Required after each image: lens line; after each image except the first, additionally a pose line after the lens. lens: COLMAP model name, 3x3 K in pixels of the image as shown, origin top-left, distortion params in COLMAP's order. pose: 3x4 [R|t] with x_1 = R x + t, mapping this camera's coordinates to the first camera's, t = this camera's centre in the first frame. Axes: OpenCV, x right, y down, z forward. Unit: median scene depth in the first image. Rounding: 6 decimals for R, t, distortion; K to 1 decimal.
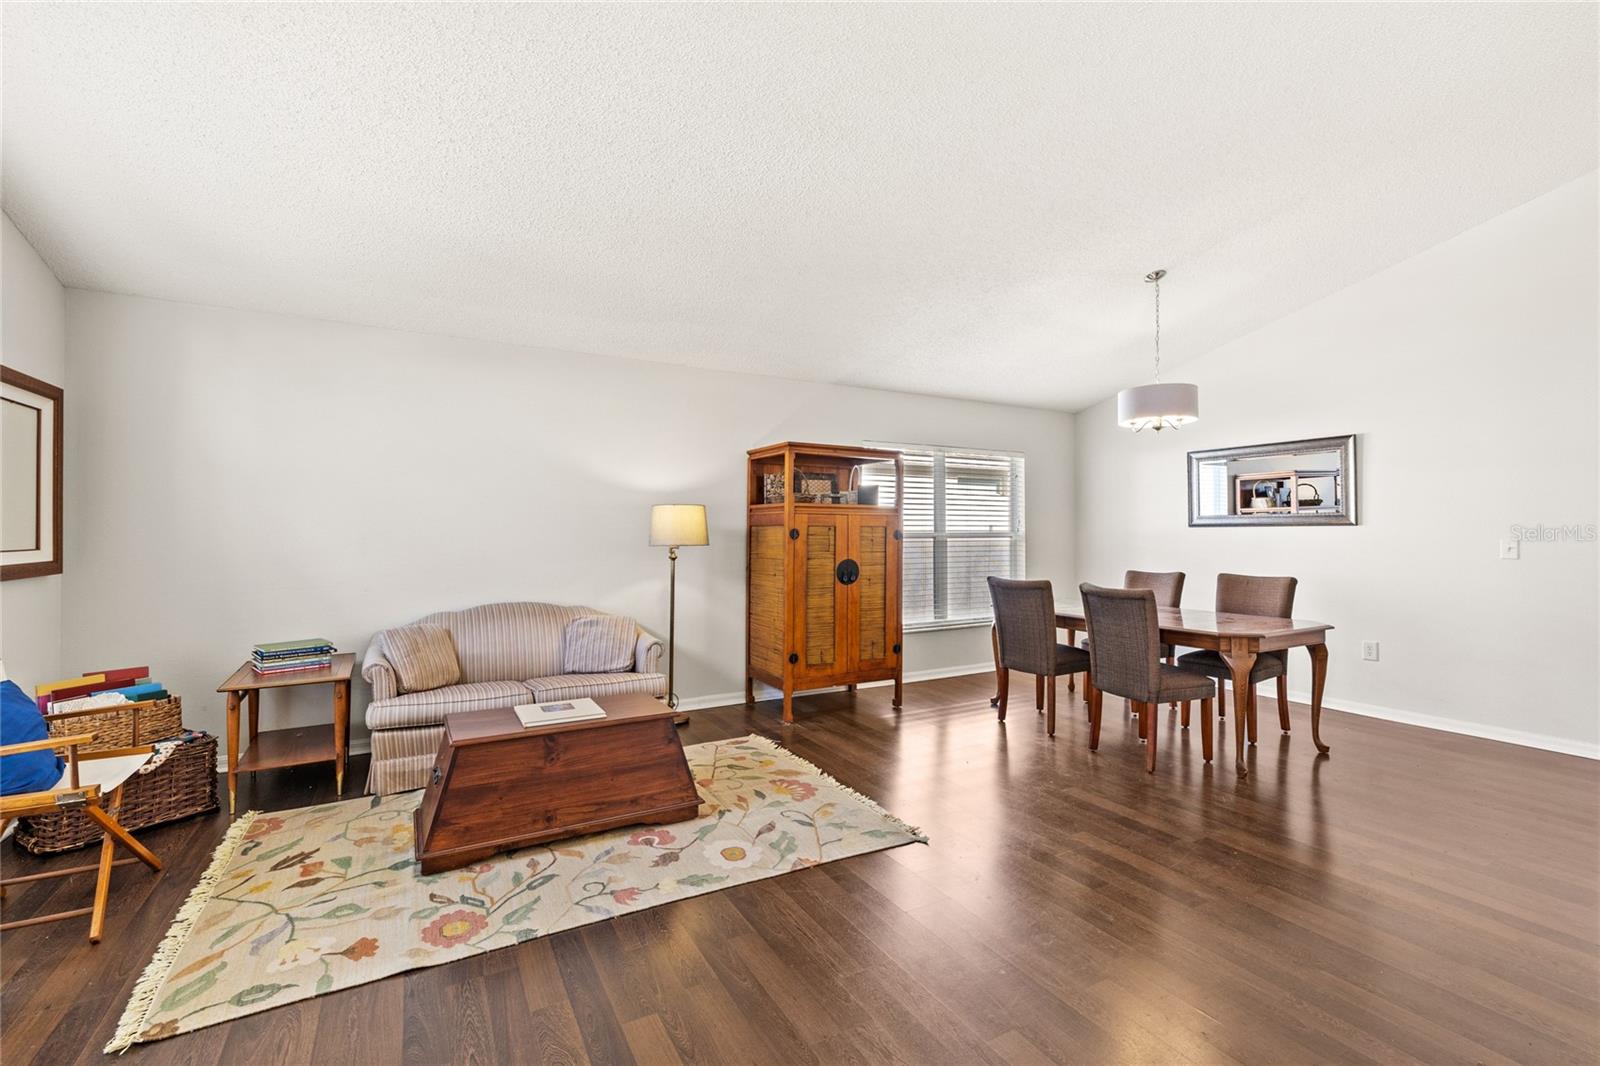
lens RADIAL K [[700.3, 0, 798.7], [0, 700.3, 525.0], [0, 0, 1]] dist [0.004208, 0.000245]
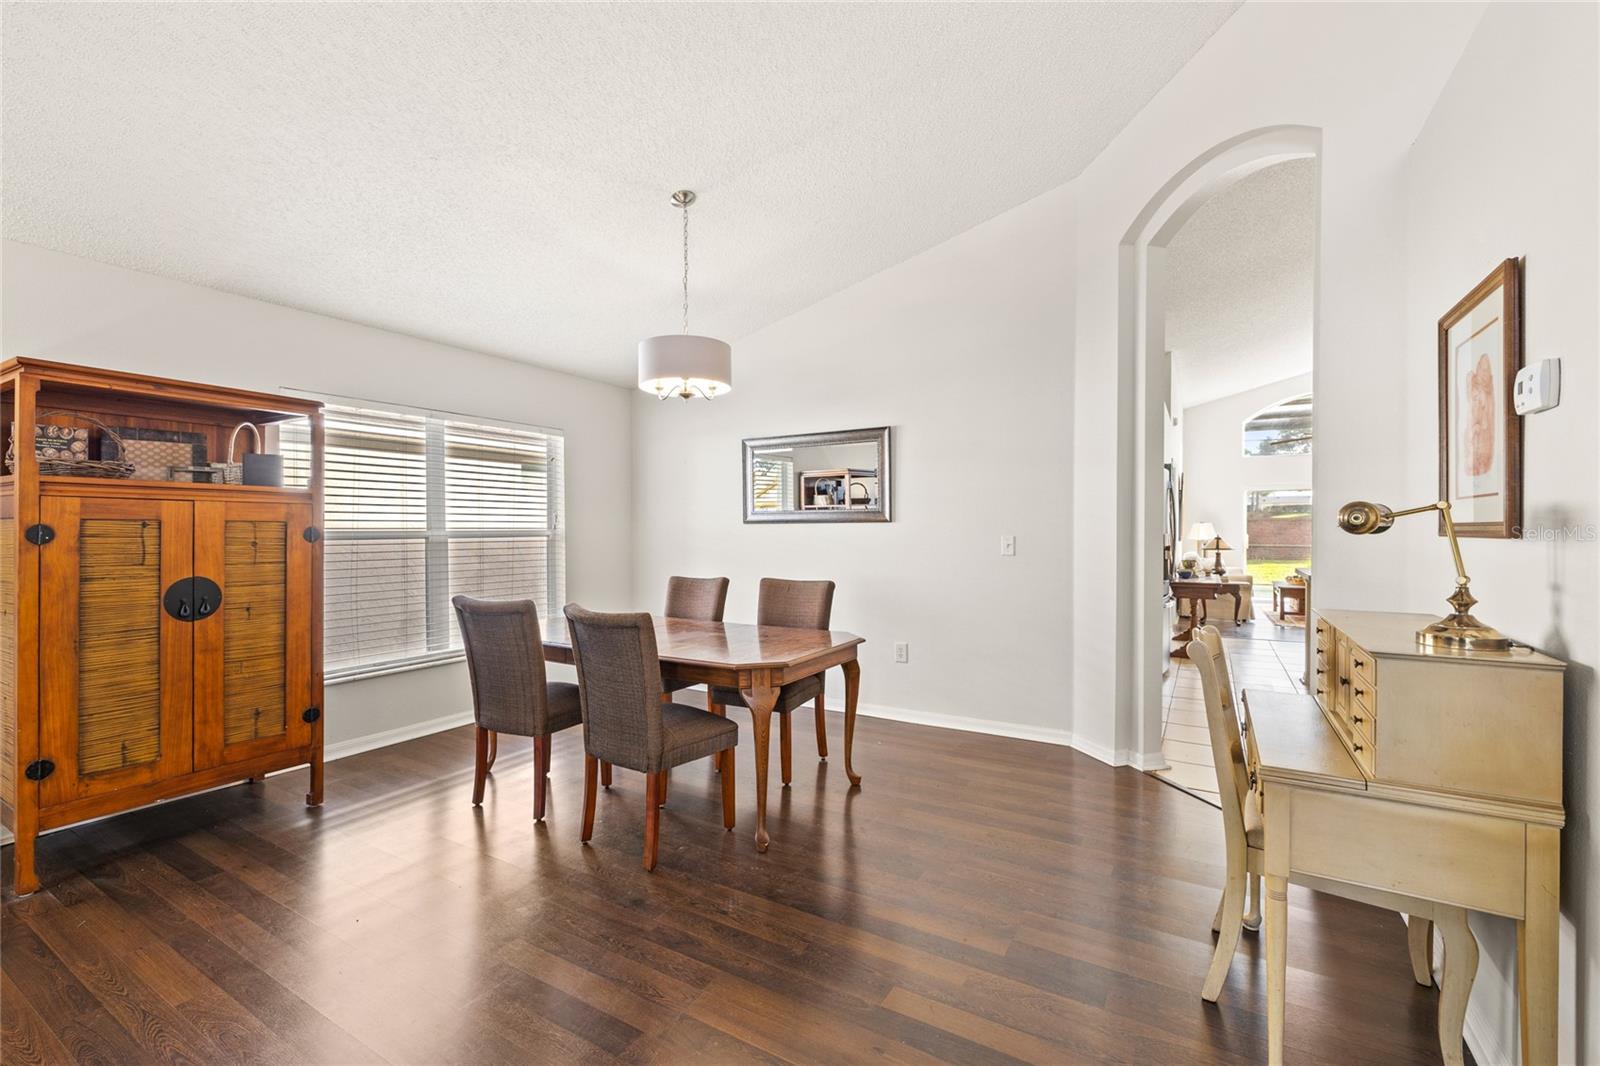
lens RADIAL K [[688.8, 0, 800.0], [0, 688.8, 533.0], [0, 0, 1]] dist [0.001387, 0.000185]
pose [[0.865939, -0.004090, 0.500132, 0.215554], [-0.003635, 0.999889, 0.014471, 0.001998], [-0.500136, -0.014349, 0.865828, 0.247270]]
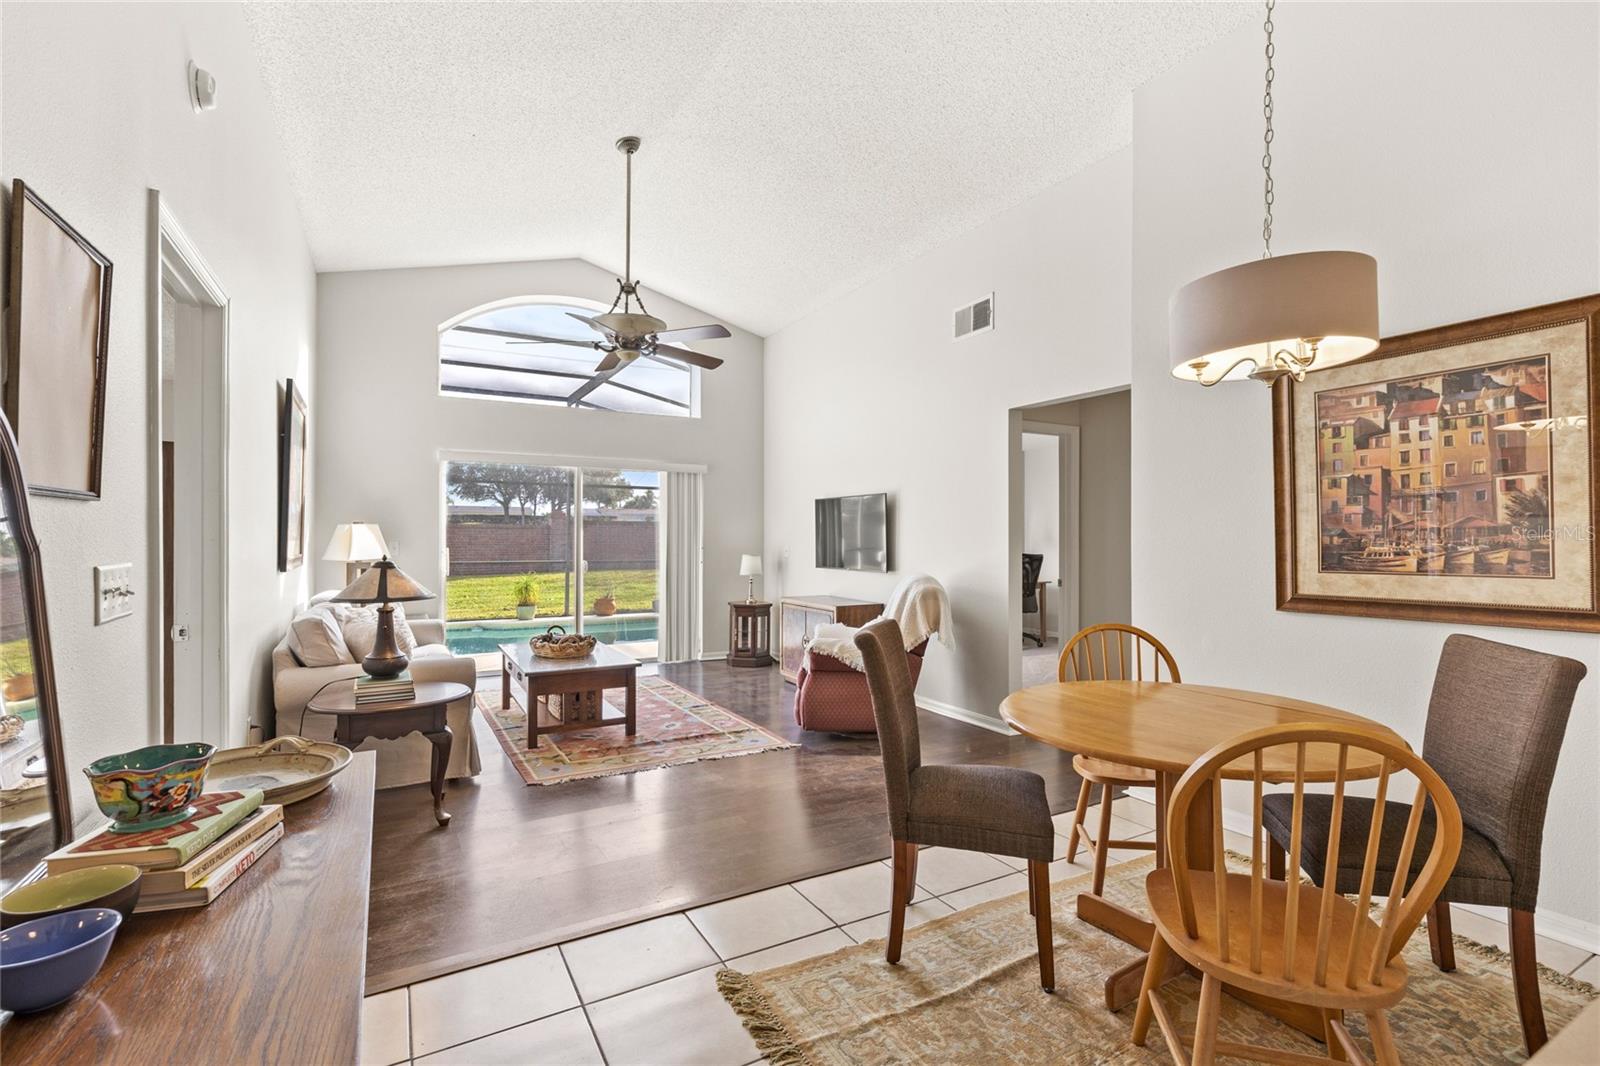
lens RADIAL K [[707.8, 0, 782.4], [0, 707.8, 536.2], [0, 0, 1]] dist [0.002478, 0.000332]
pose [[0.006711, 0.003228, 0.999972, 0.898954], [-0.013006, 0.999910, -0.003140, 0.006524], [-0.999893, -0.012985, 0.006752, 0.614984]]
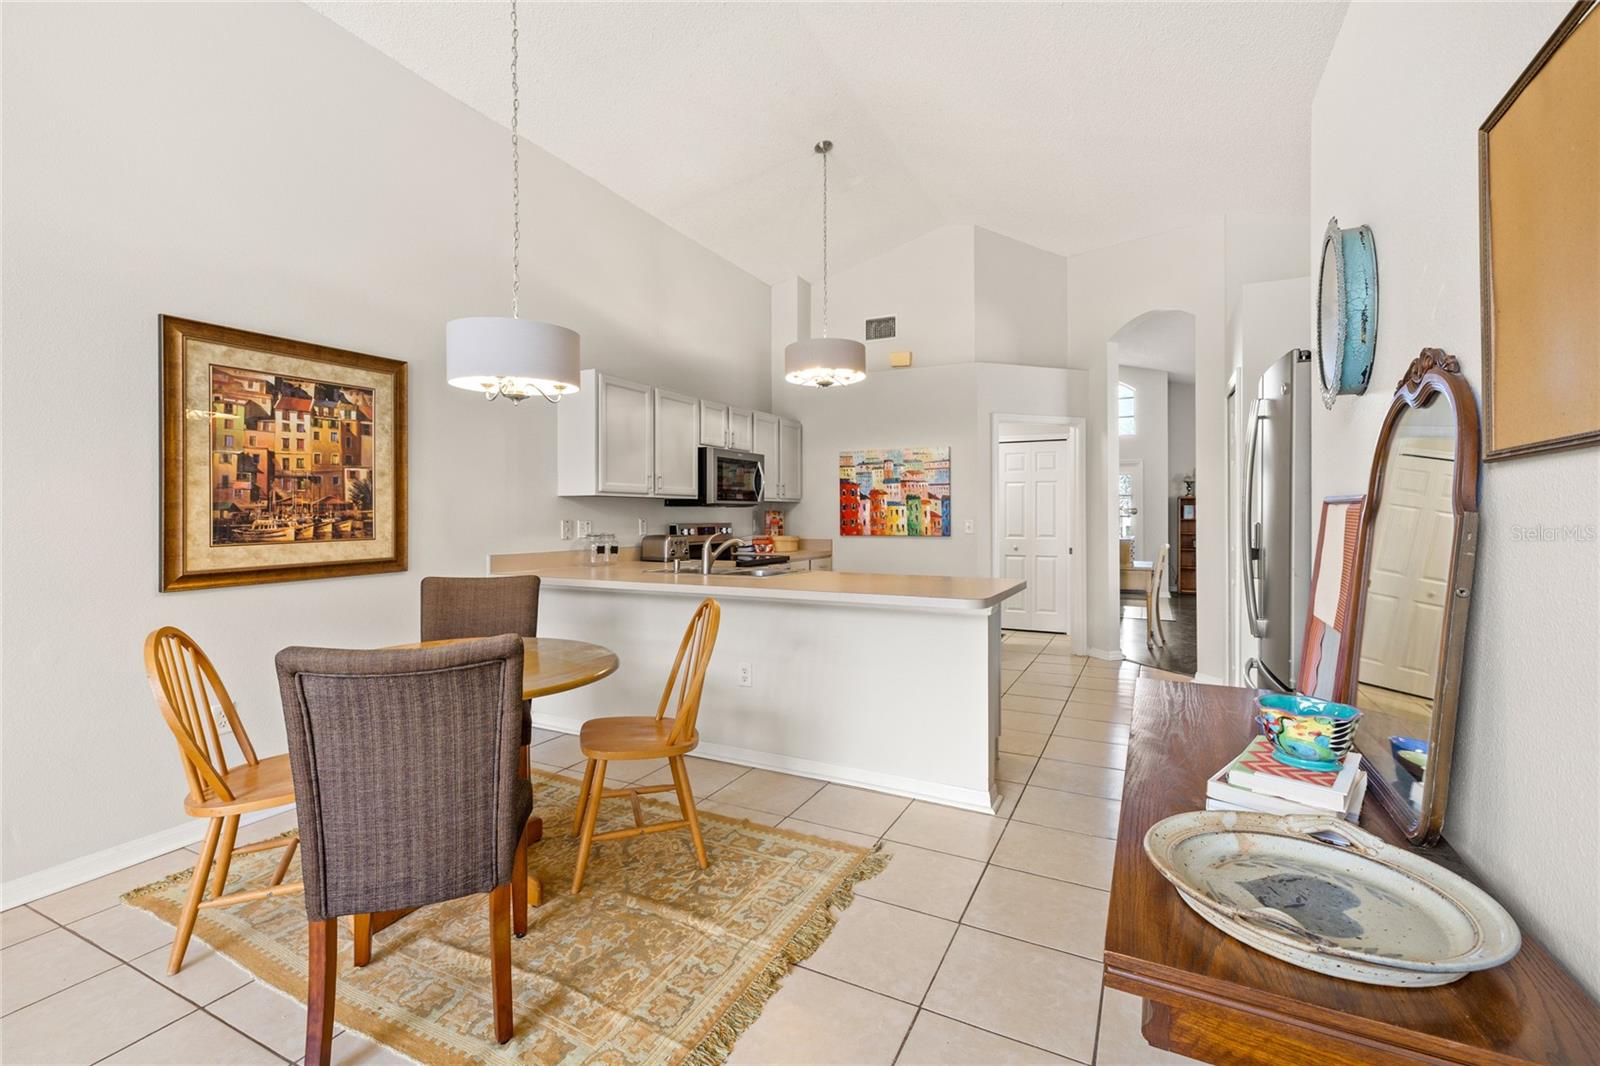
lens RADIAL K [[701.5, 0, 807.3], [0, 701.5, 512.7], [0, 0, 1]] dist [0.013688, 0.000050]
pose [[-0.825820, -0.001250, -0.563932, 1.163776], [0.007011, 0.999898, -0.012483, 0.009202], [0.563890, -0.014262, -0.825727, 0.776646]]
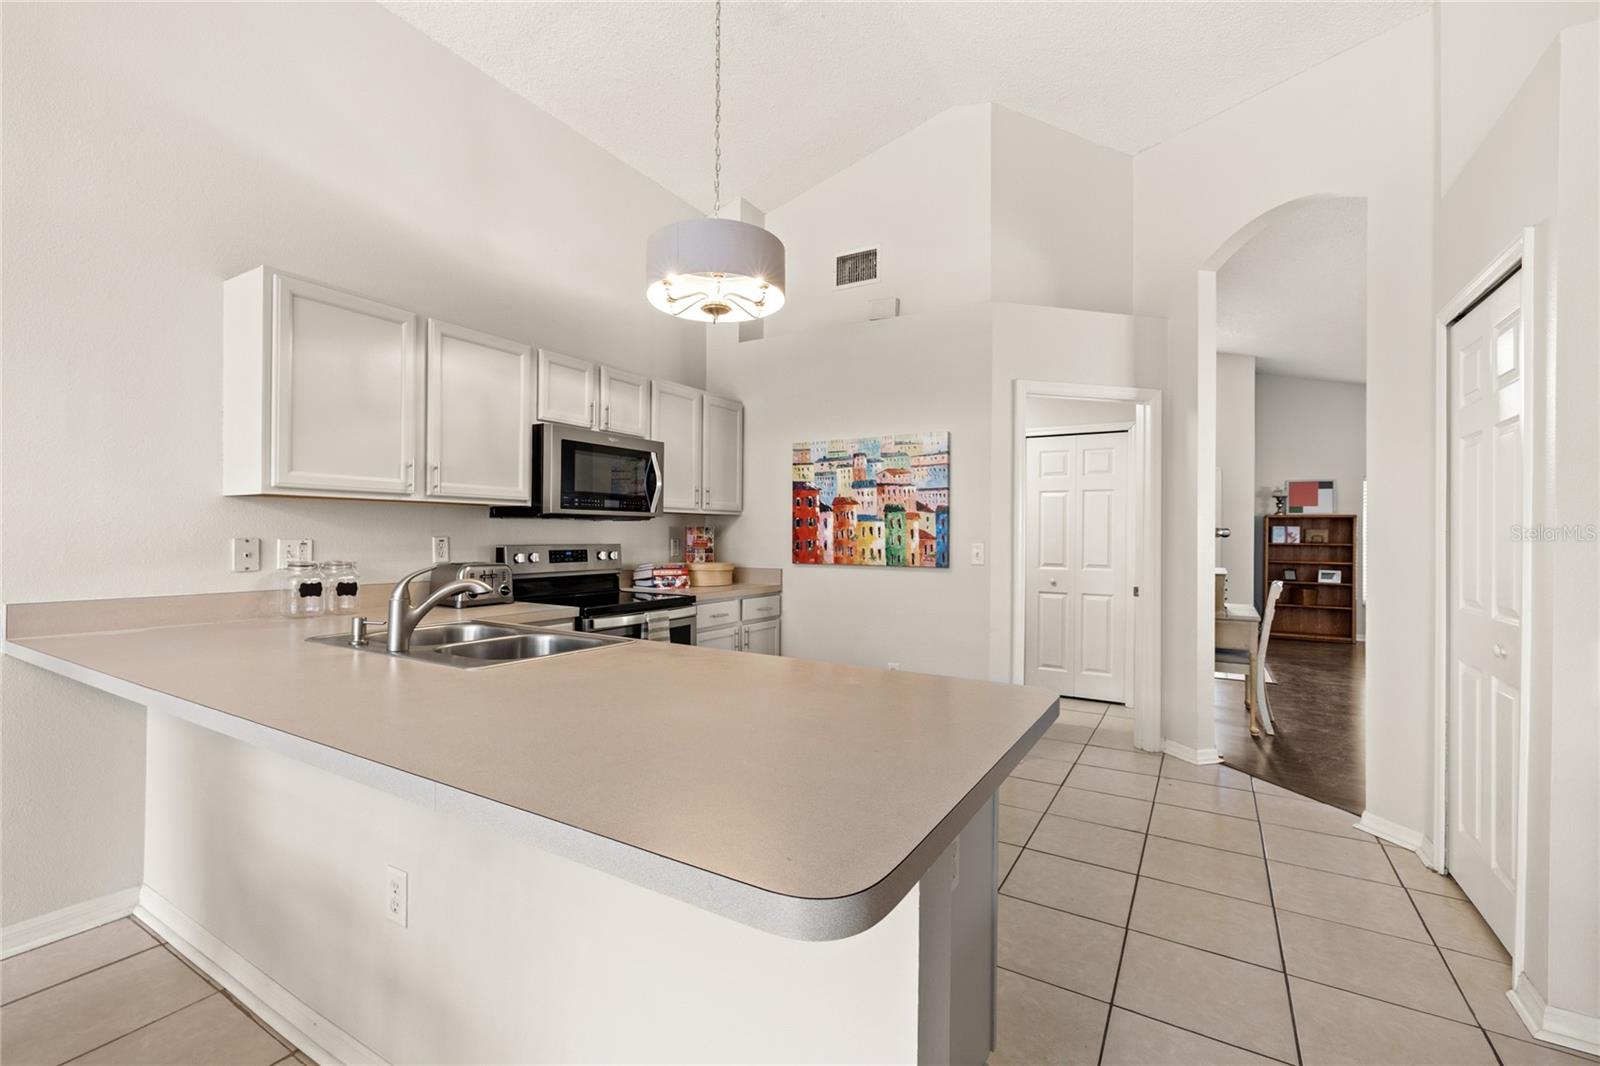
lens RADIAL K [[688.8, 0, 800.0], [0, 688.8, 533.0], [0, 0, 1]] dist [0.001387, 0.000185]
pose [[-0.865791, -0.008221, -0.500339, 0.975647], [-0.003524, 0.999940, -0.010333, 0.007148], [0.500394, -0.007183, -0.865768, 0.631917]]
